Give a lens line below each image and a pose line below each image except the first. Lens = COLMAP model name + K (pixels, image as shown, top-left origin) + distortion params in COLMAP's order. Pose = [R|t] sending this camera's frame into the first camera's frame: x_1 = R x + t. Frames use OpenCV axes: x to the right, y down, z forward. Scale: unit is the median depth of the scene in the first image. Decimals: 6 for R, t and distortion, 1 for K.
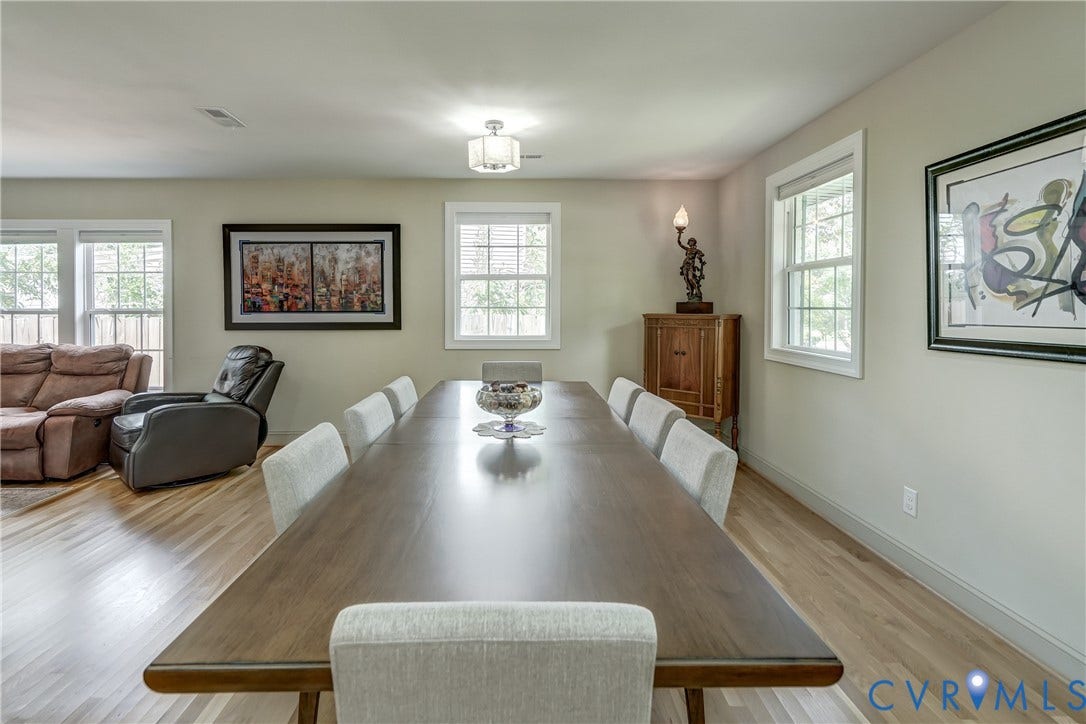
lens RADIAL K [[512.7, 0, 516.2], [0, 512.7, 305.0], [0, 0, 1]] dist [-0.005022, 0.003894]
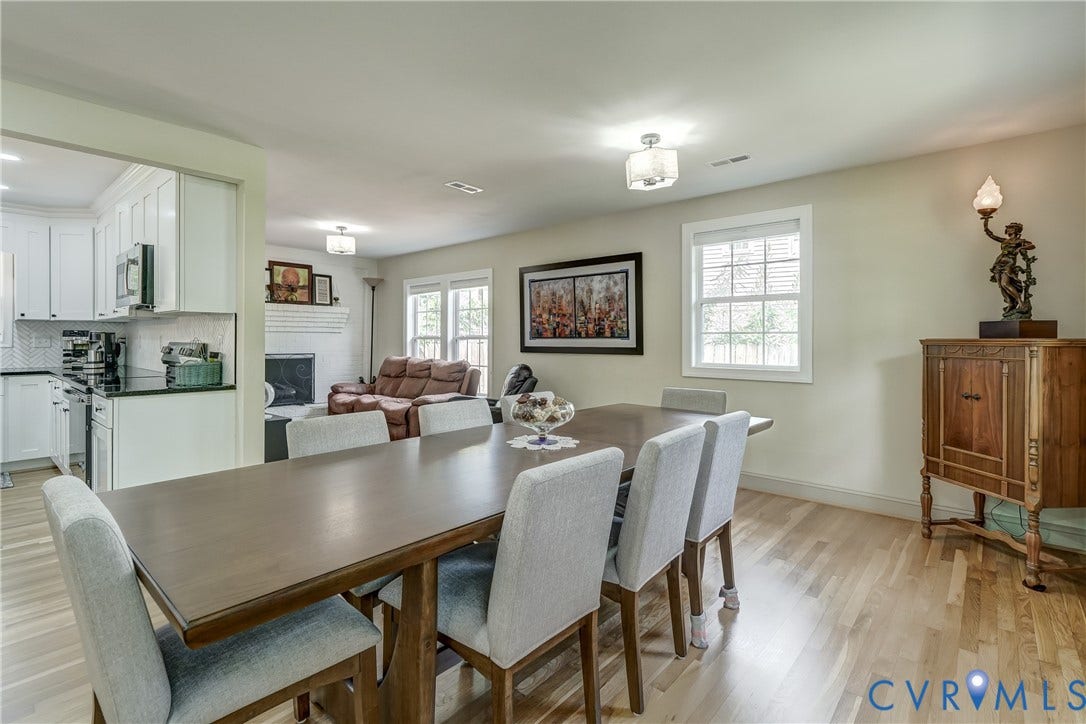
lens RADIAL K [[512.7, 0, 540.7], [0, 512.7, 336.8], [0, 0, 1]] dist [-0.005022, 0.003894]
pose [[0.739787, -0.001245, -0.672840, 0.313282], [-0.002701, 0.999985, -0.004821, 0.017429], [0.672835, 0.005384, 0.739773, 0.106718]]
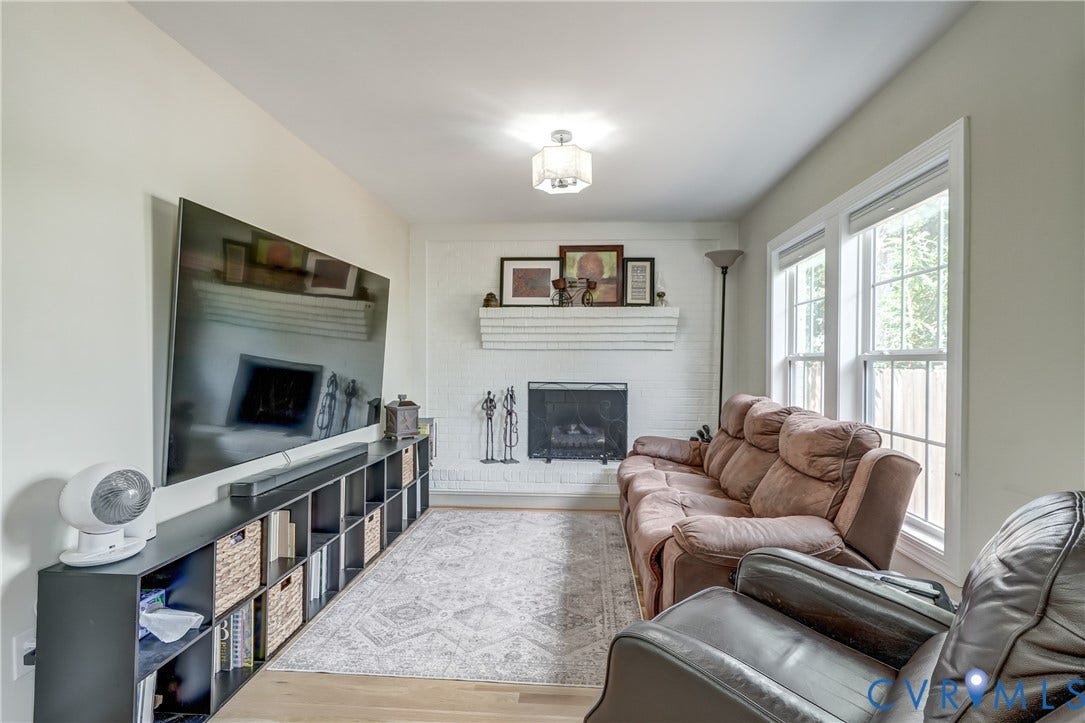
lens RADIAL K [[512.2, 0, 526.0], [0, 512.2, 364.4], [0, 0, 1]] dist [-0.005022, 0.003894]
pose [[-0.090128, 0.010126, -0.995879, -0.256521], [-0.001726, 0.999945, 0.010323, 0.016288], [0.995929, 0.002649, -0.090106, 0.710721]]
